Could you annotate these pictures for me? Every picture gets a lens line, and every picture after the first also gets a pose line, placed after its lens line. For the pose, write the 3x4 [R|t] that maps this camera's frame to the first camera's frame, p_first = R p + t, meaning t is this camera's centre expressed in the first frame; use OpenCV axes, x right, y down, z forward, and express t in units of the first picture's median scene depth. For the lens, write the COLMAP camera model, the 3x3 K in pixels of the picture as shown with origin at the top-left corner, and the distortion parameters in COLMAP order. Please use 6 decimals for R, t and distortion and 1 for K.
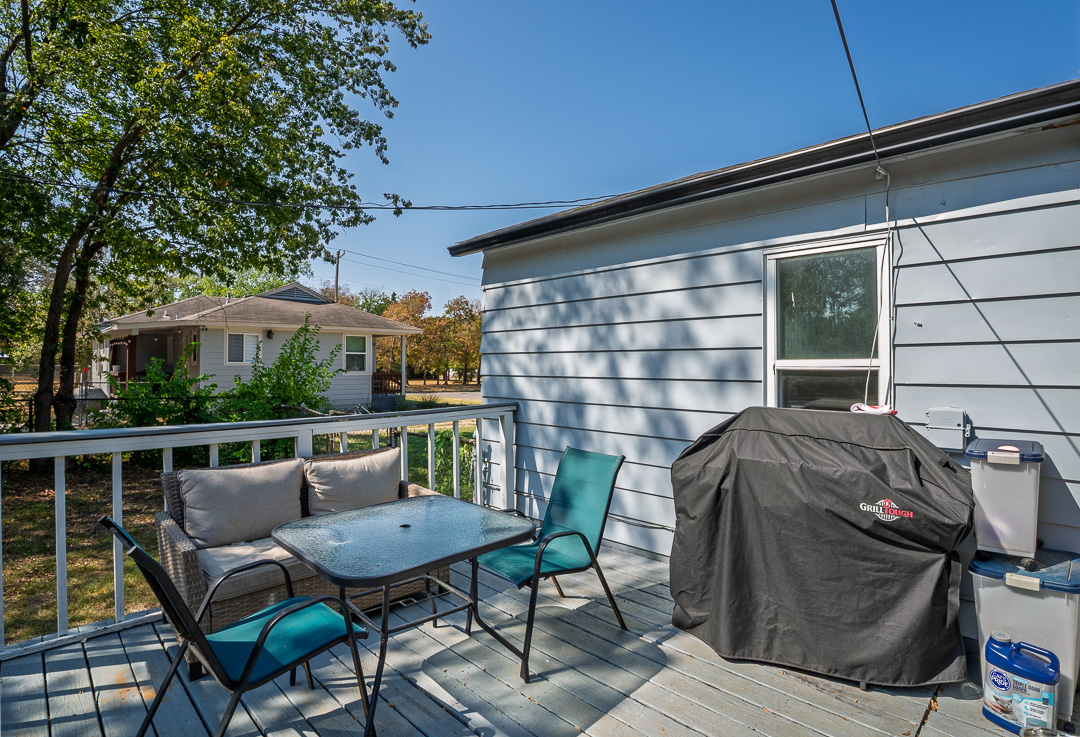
lens RADIAL K [[553.5, 0, 540.0], [0, 553.5, 368.5], [0, 0, 1]] dist [-0.059369, 0.000756]
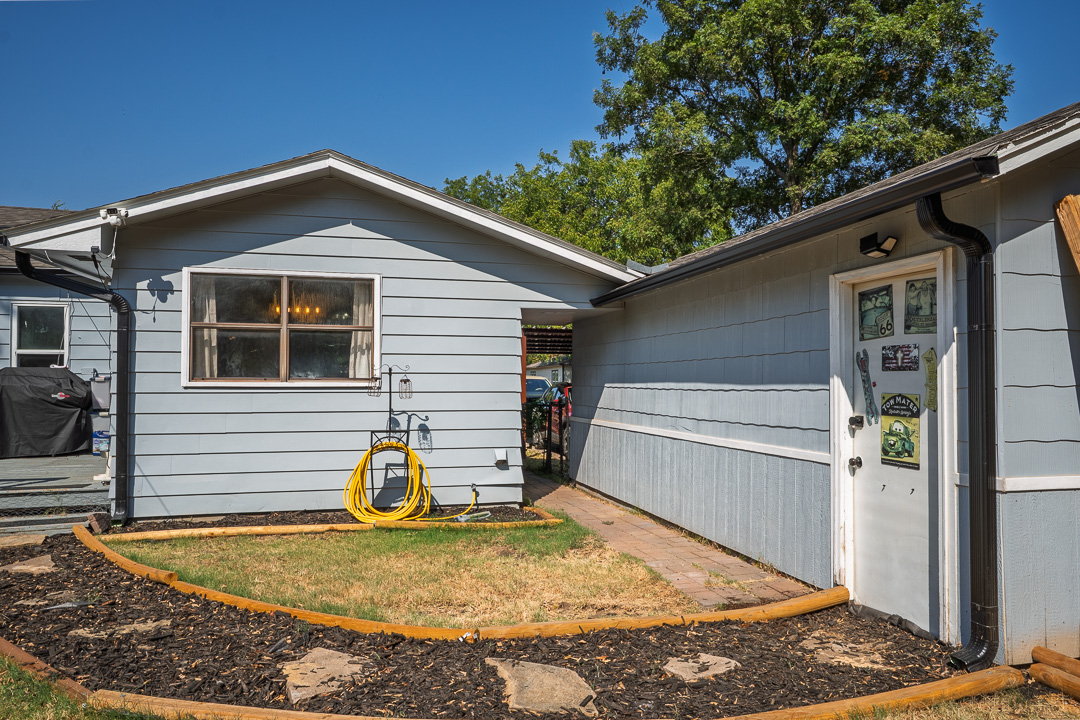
lens RADIAL K [[750.4, 0, 540.0], [0, 750.4, 360.0], [0, 0, 1]] dist [0.029118, 0.003823]
pose [[0.501214, 0.027957, 0.864872, -1.612719], [-0.000082, 0.999479, -0.032260, 0.172914], [-0.865324, 0.016098, 0.500955, -3.271991]]
